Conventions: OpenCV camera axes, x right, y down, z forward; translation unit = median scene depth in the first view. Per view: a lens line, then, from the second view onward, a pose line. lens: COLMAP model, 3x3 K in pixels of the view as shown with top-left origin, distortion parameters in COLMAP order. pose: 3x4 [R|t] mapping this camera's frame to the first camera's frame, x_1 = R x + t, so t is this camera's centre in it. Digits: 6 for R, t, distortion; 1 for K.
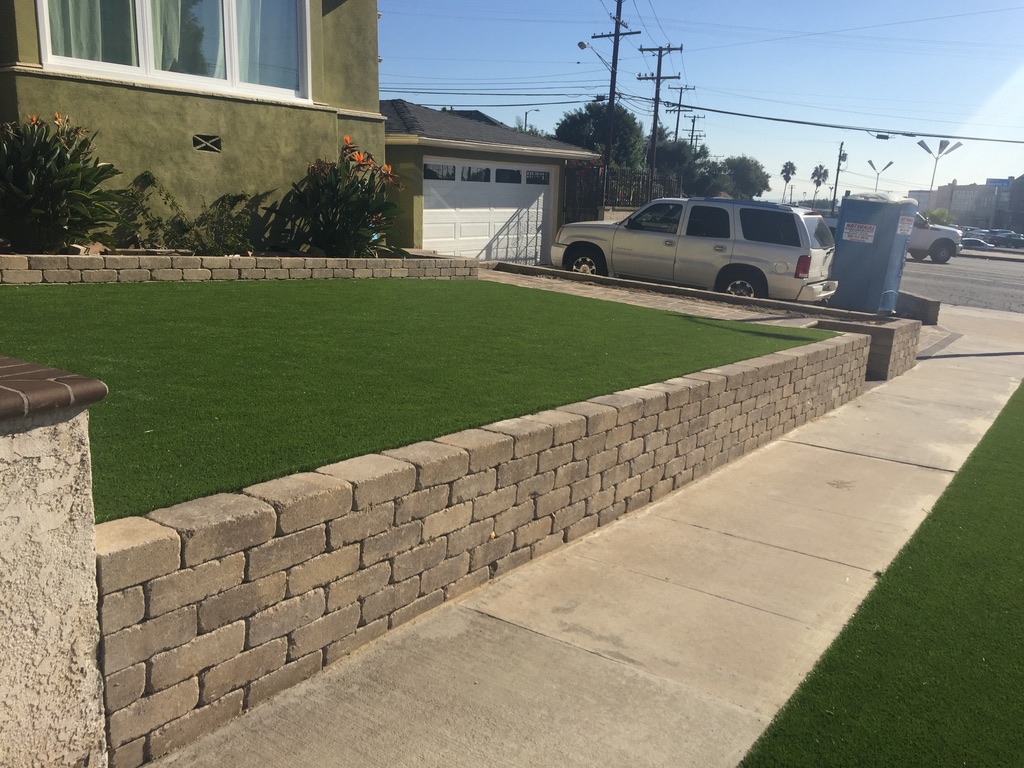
lens RADIAL K [[871.4, 0, 495.9], [0, 871.4, 380.1], [0, 0, 1]] dist [0.107190, -0.135835]
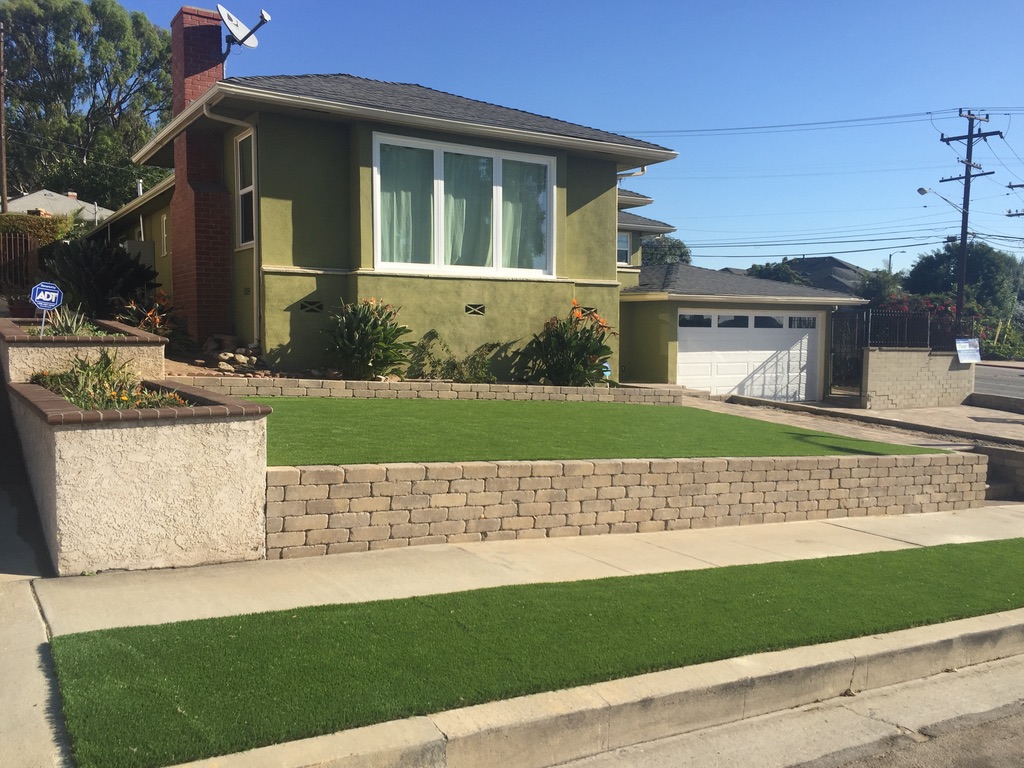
lens RADIAL K [[871.4, 0, 495.9], [0, 871.4, 380.1], [0, 0, 1]] dist [0.107190, -0.135835]
pose [[0.912781, 0.001440, -0.408447, 0.315106], [-0.068304, 0.986451, -0.149164, 0.066200], [0.402698, 0.164052, 0.900511, -0.292368]]
